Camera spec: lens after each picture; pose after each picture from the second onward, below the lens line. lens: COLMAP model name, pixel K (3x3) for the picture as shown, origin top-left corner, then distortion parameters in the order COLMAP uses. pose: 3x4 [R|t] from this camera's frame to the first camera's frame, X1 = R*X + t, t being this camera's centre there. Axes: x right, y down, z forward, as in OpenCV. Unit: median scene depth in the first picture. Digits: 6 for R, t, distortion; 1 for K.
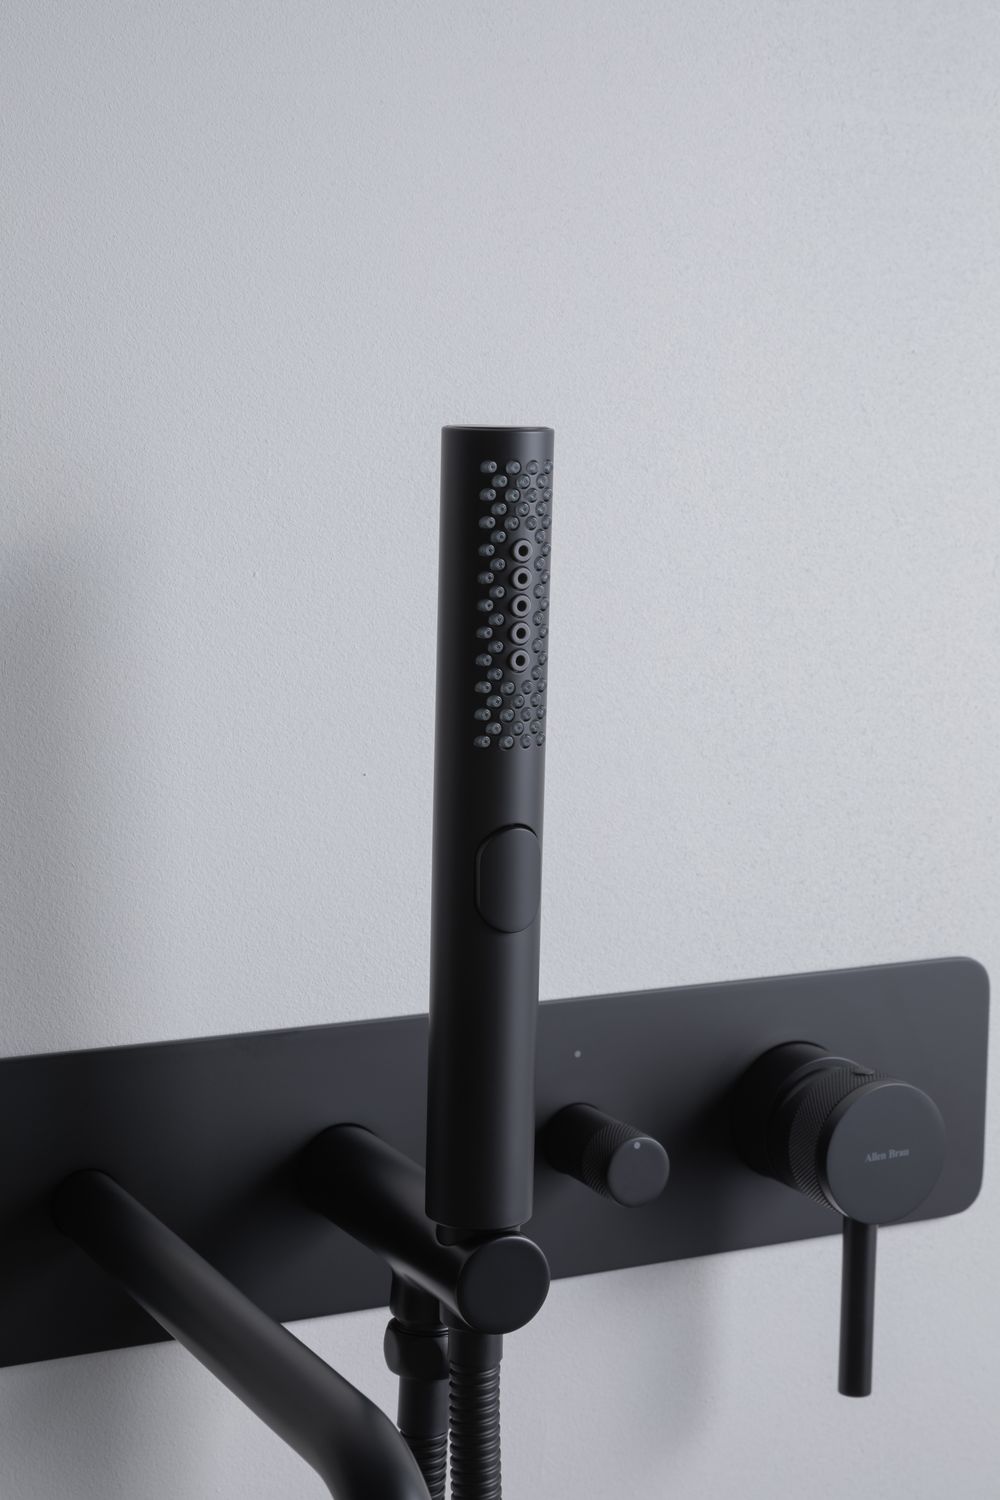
lens RADIAL K [[2636.9, 0, 500.0], [0, 2636.9, 750.0], [0, 0, 1]] dist [-0.032849, 0.165900]
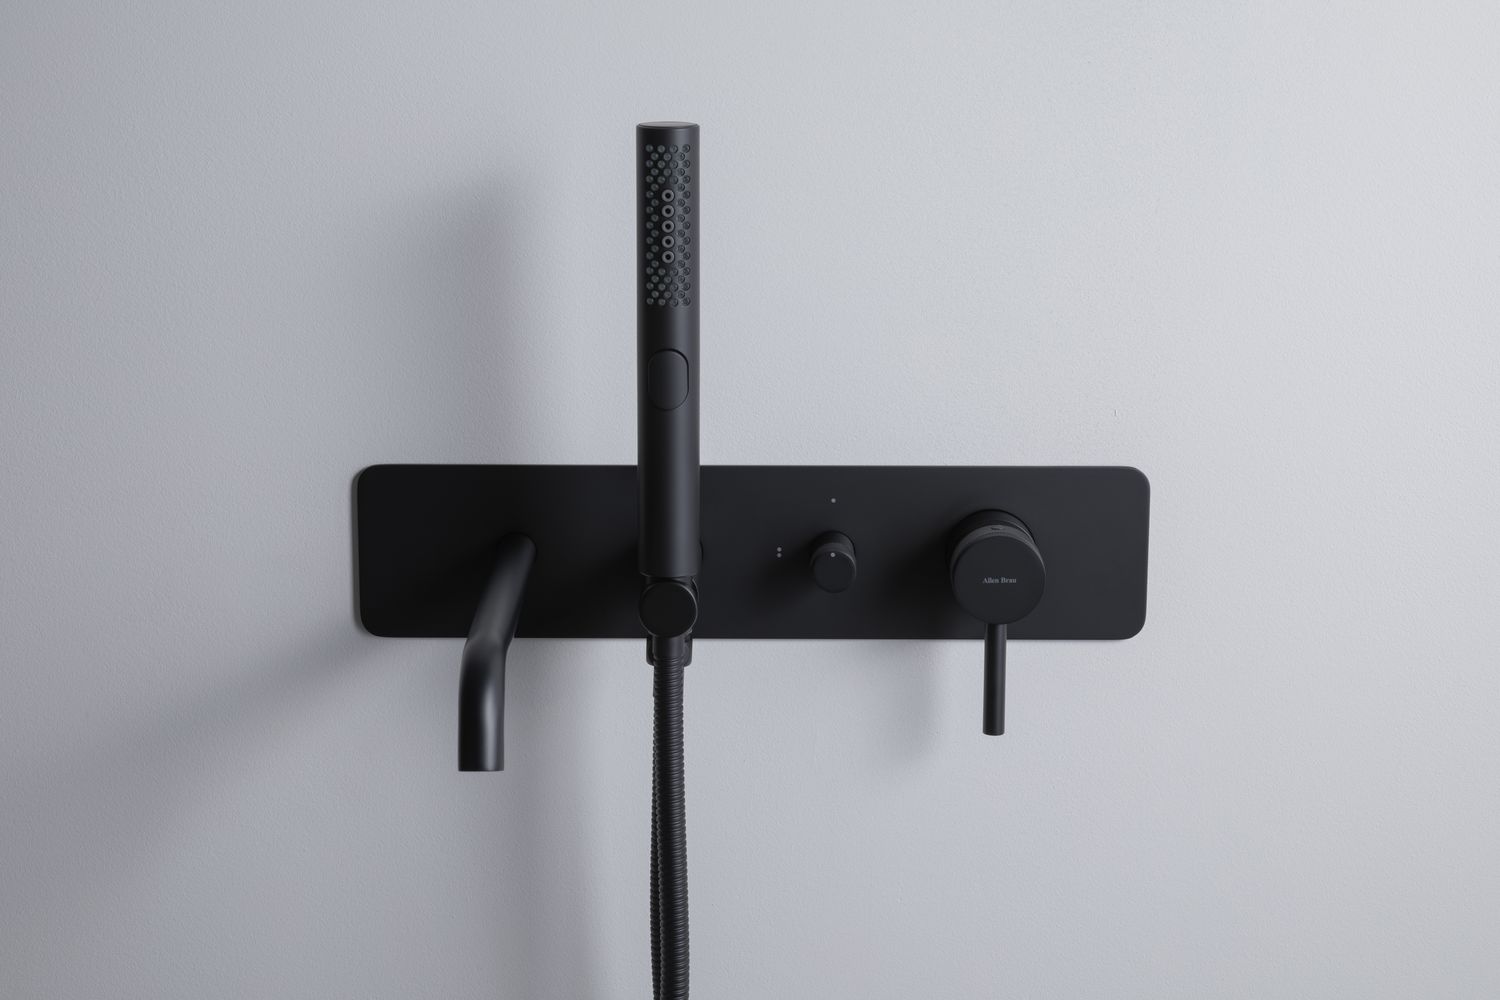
lens RADIAL K [[2752.2, 0, 750.0], [0, 2752.2, 500.0], [0, 0, 1]] dist [-0.050445, -0.031779]
pose [[0.894656, 0.088070, -0.437989, 0.751133], [-0.055184, 0.994654, 0.087282, -0.030335], [0.443335, -0.053918, 0.894733, -0.551514]]
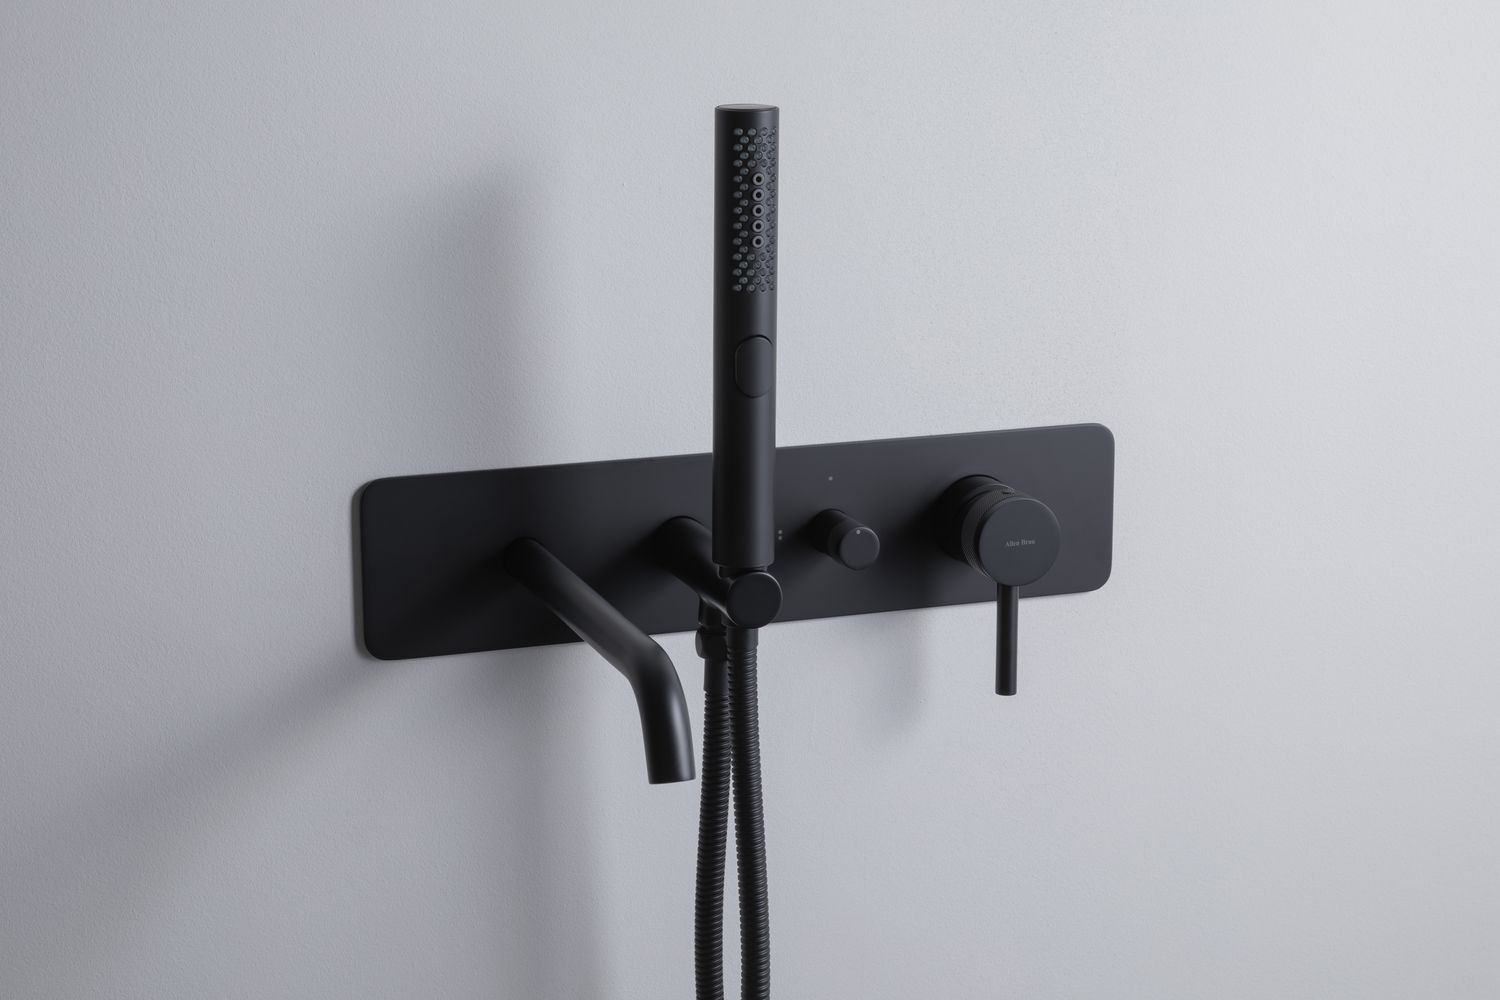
lens RADIAL K [[2752.2, 0, 750.0], [0, 2752.2, 500.0], [0, 0, 1]] dist [-0.050445, -0.031779]
pose [[0.992836, 0.013338, -0.118737, 0.187702], [-0.002890, 0.996140, 0.087733, -0.019721], [0.119449, -0.086761, 0.989042, -0.698103]]
